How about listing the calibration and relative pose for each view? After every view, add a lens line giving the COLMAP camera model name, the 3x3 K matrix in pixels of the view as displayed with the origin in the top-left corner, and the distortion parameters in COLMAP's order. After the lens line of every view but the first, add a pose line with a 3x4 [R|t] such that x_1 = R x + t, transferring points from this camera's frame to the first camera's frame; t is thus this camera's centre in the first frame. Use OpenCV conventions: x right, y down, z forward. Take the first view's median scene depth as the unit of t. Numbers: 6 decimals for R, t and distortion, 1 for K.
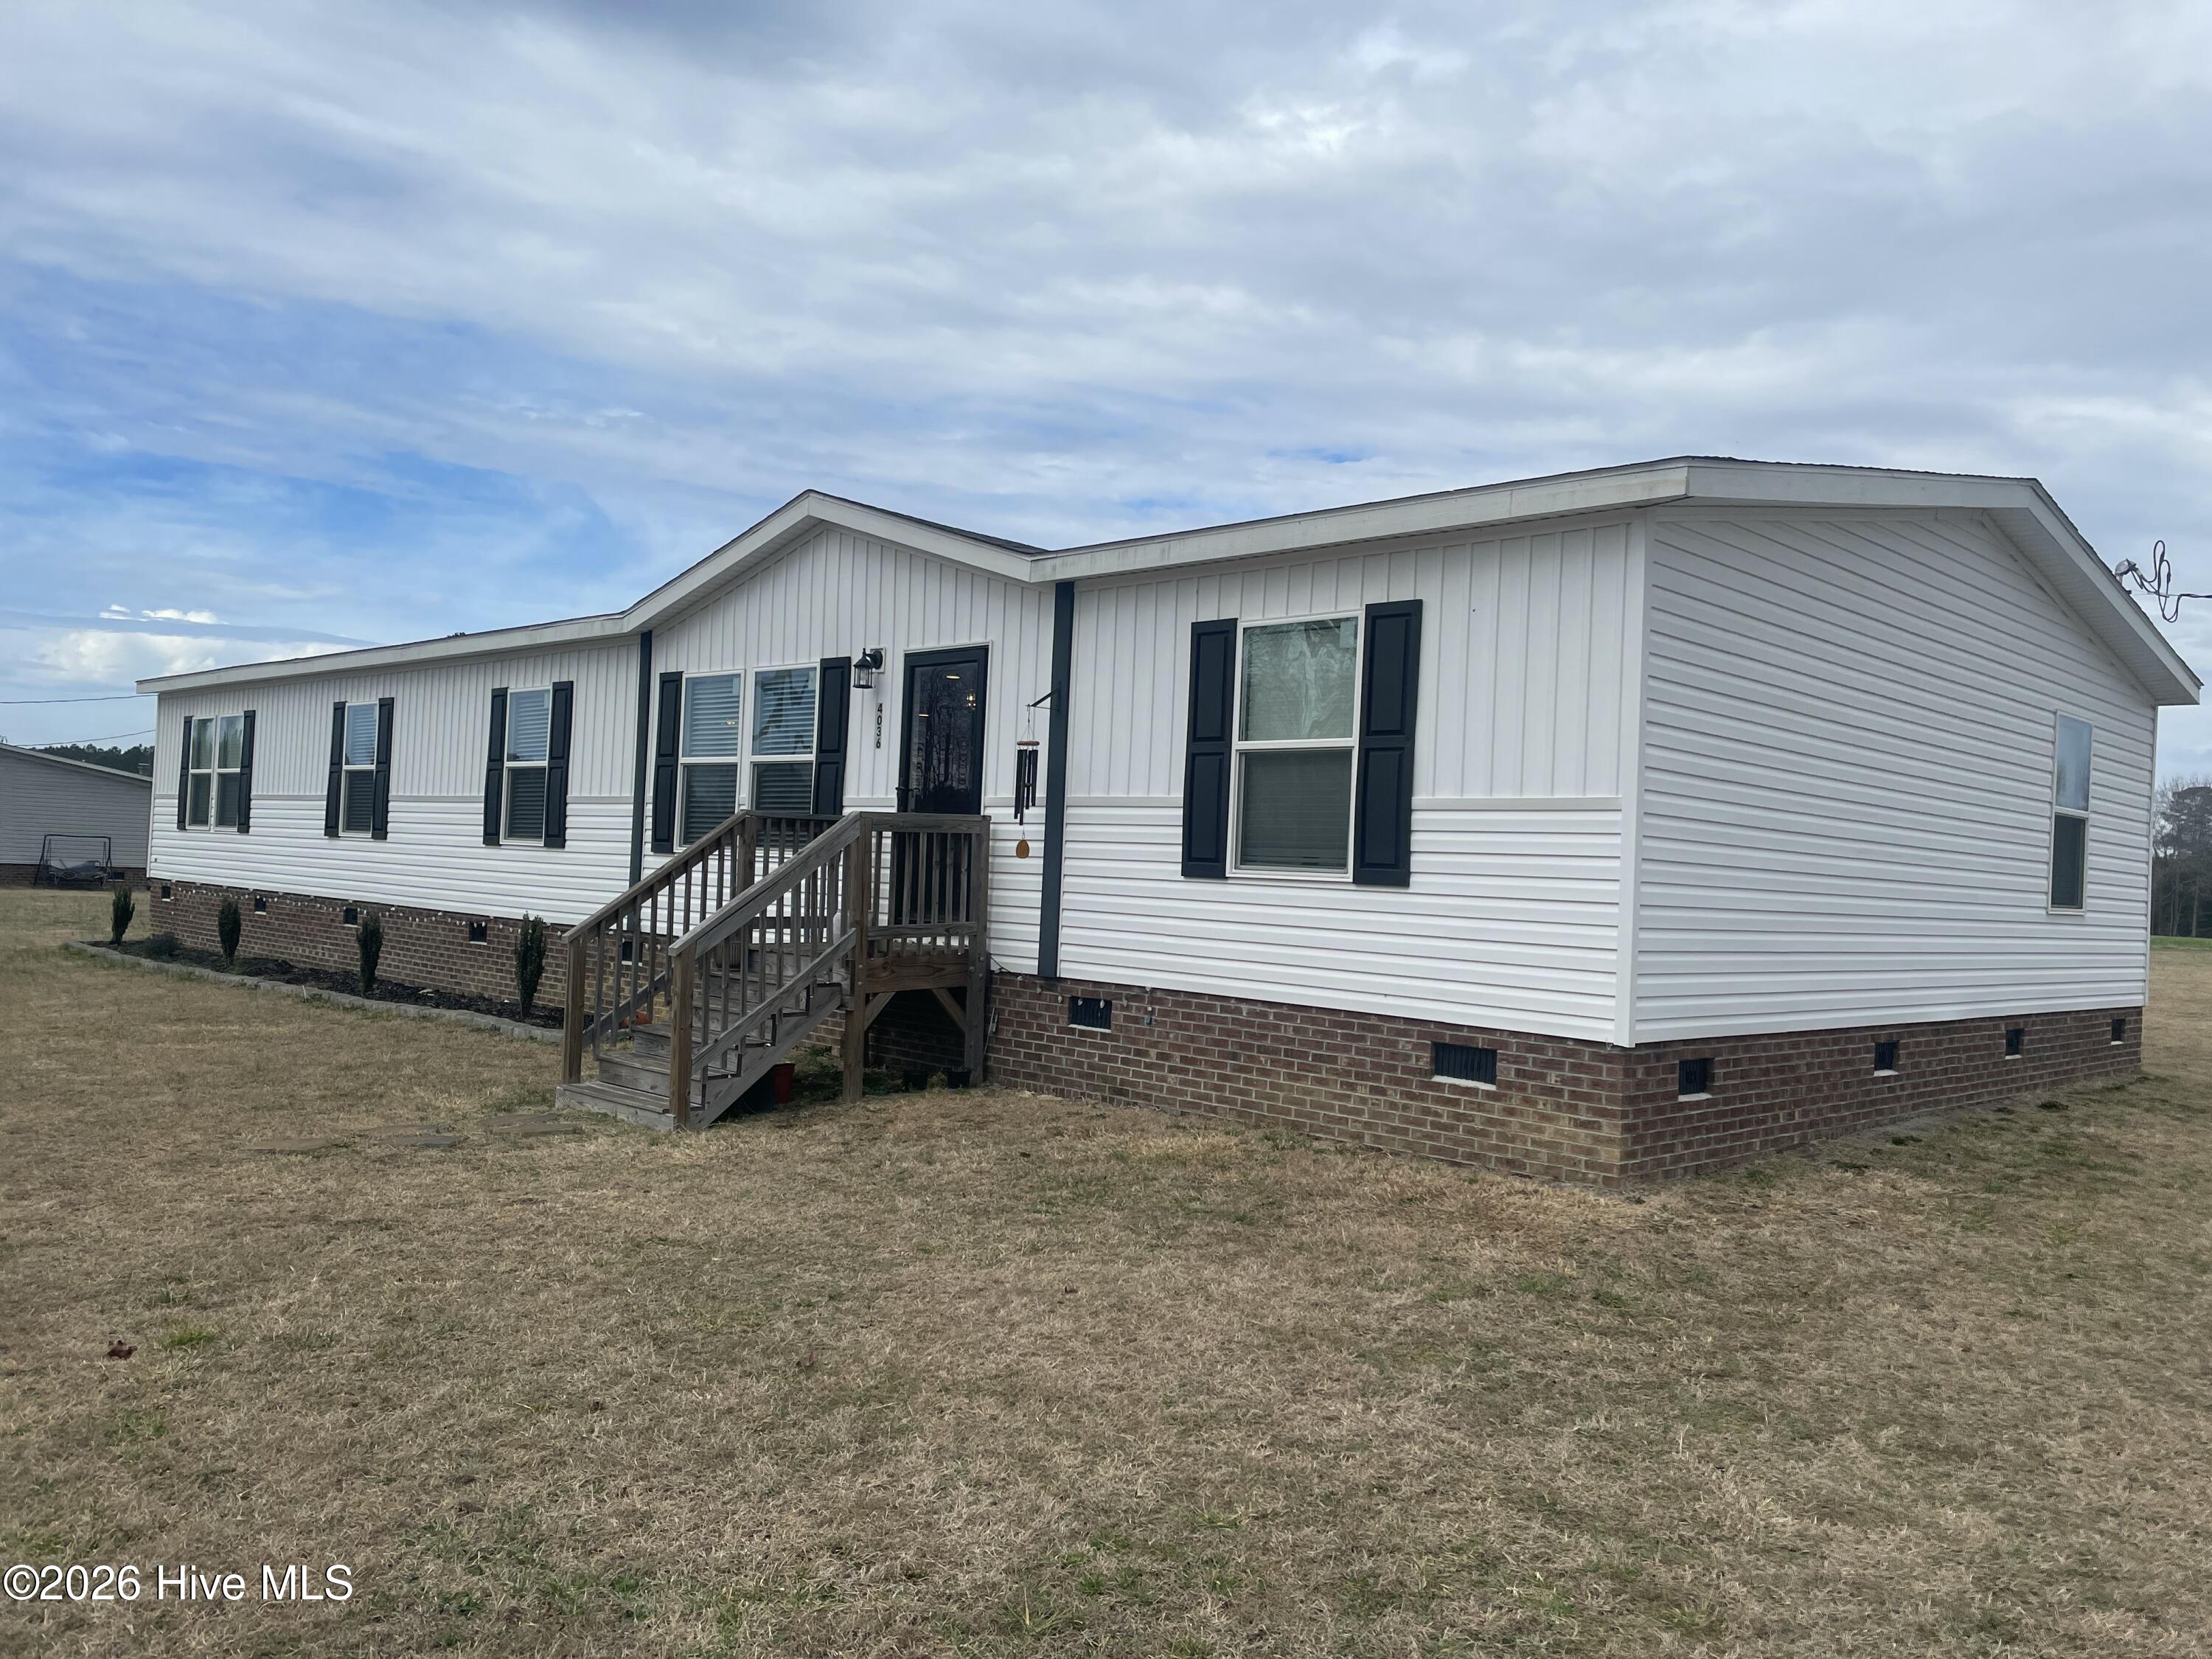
lens RADIAL K [[1664.4, 0, 1091.2], [0, 1664.4, 824.6], [0, 0, 1]] dist [0.072146, -0.064625]
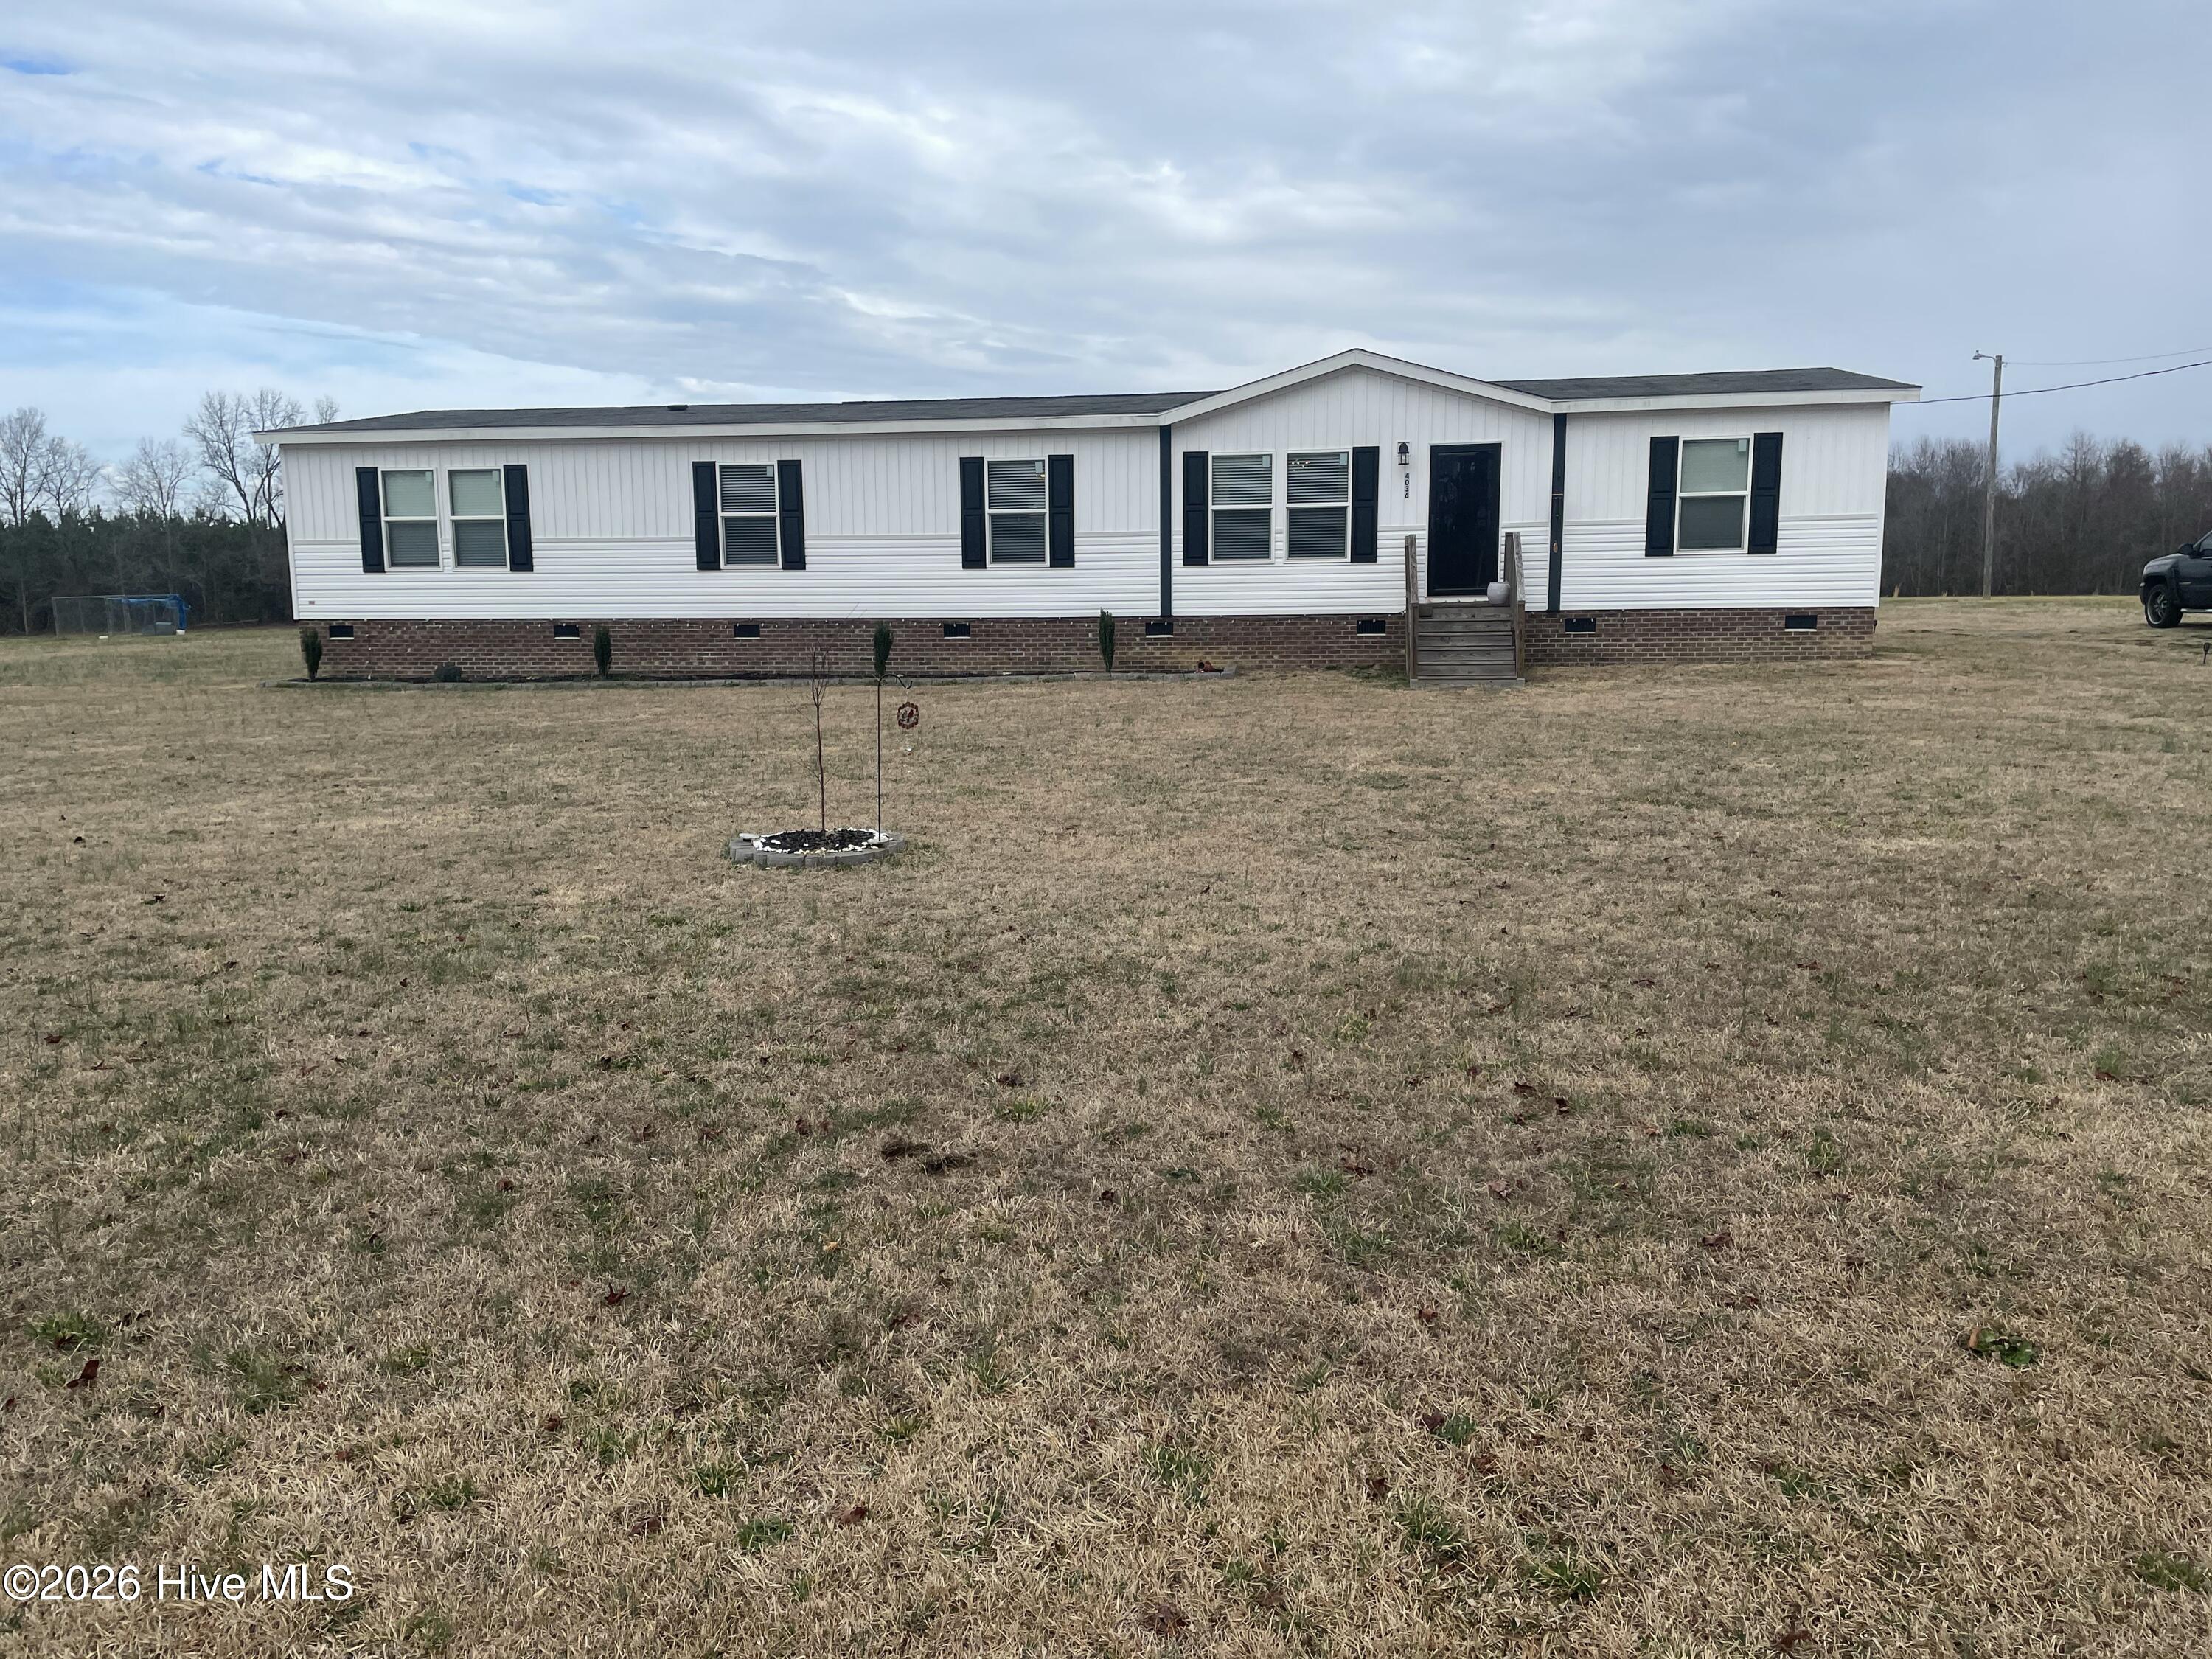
lens RADIAL K [[1664.4, 0, 1121.4], [0, 1664.4, 843.5], [0, 0, 1]] dist [0.072146, -0.064625]
pose [[0.819538, -0.137527, 0.556277, -1.241213], [0.033112, 0.980516, 0.193628, -0.033923], [-0.572068, -0.140267, 0.808123, -0.306804]]
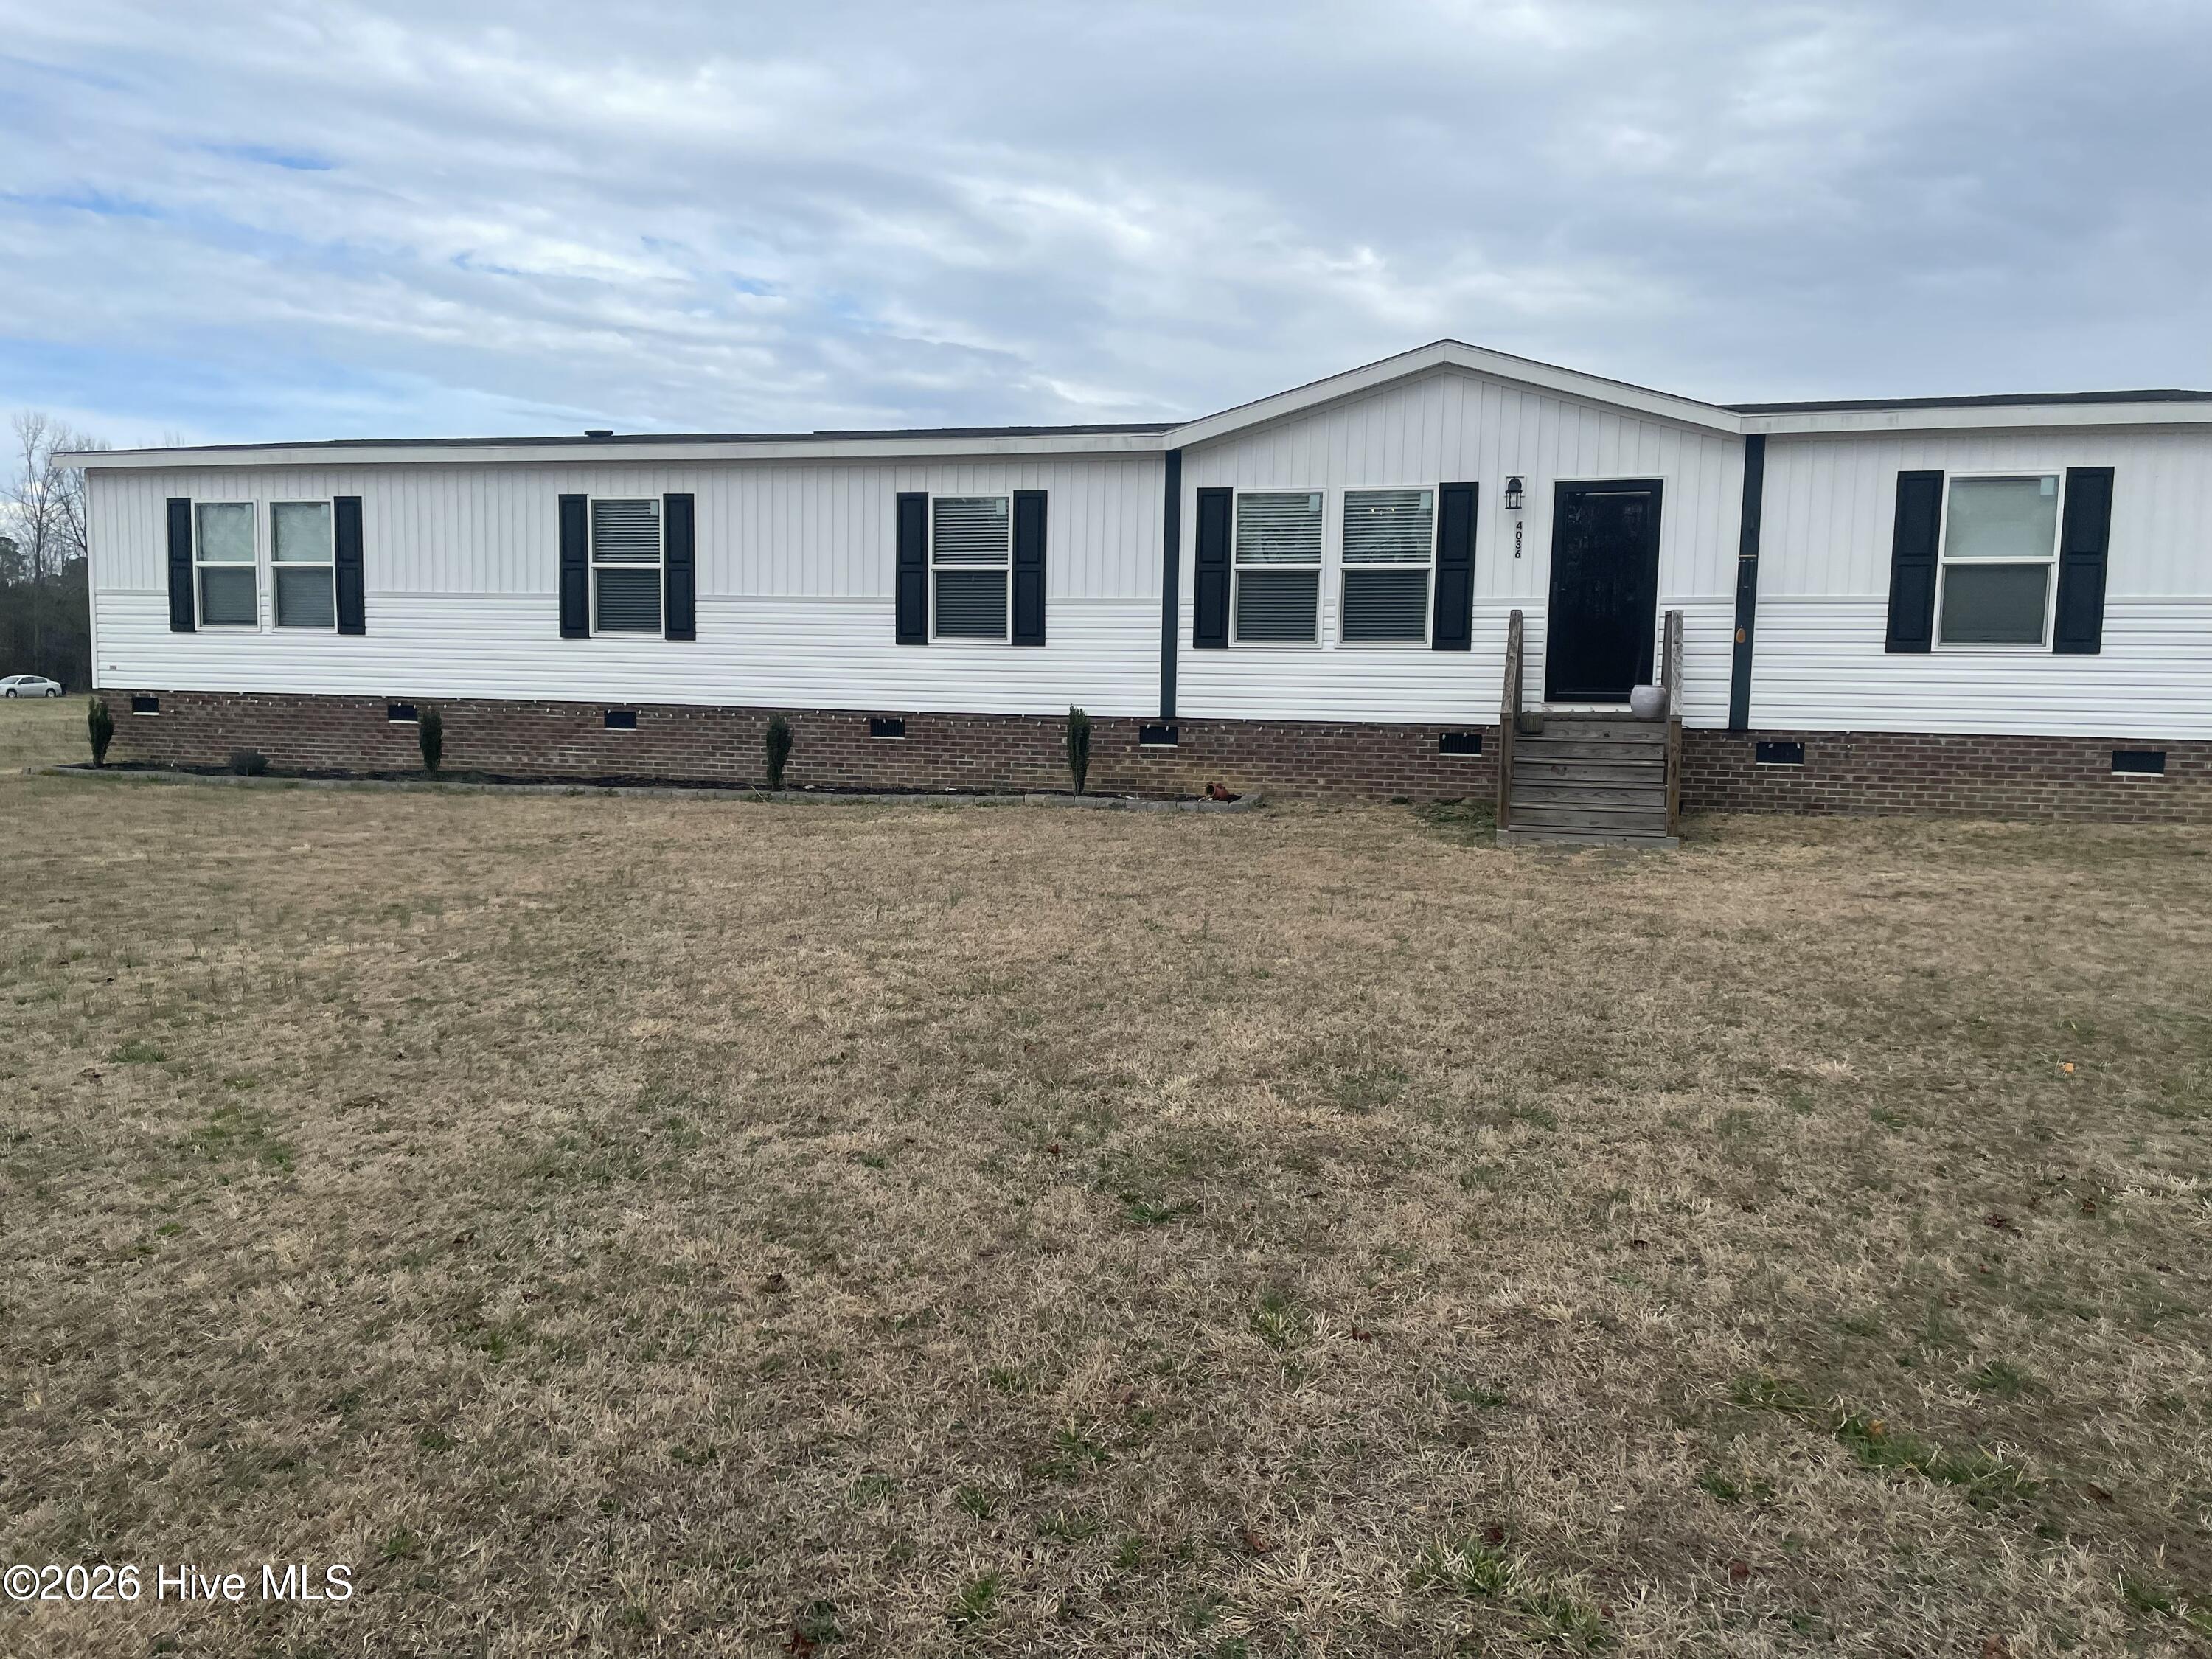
lens RADIAL K [[1664.4, 0, 1107.3], [0, 1664.4, 829.2], [0, 0, 1]] dist [0.072146, -0.064625]
pose [[0.882312, -0.073350, 0.464914, -0.848653], [0.010831, 0.990684, 0.135746, -0.015512], [-0.470540, -0.114735, 0.874888, 0.018523]]
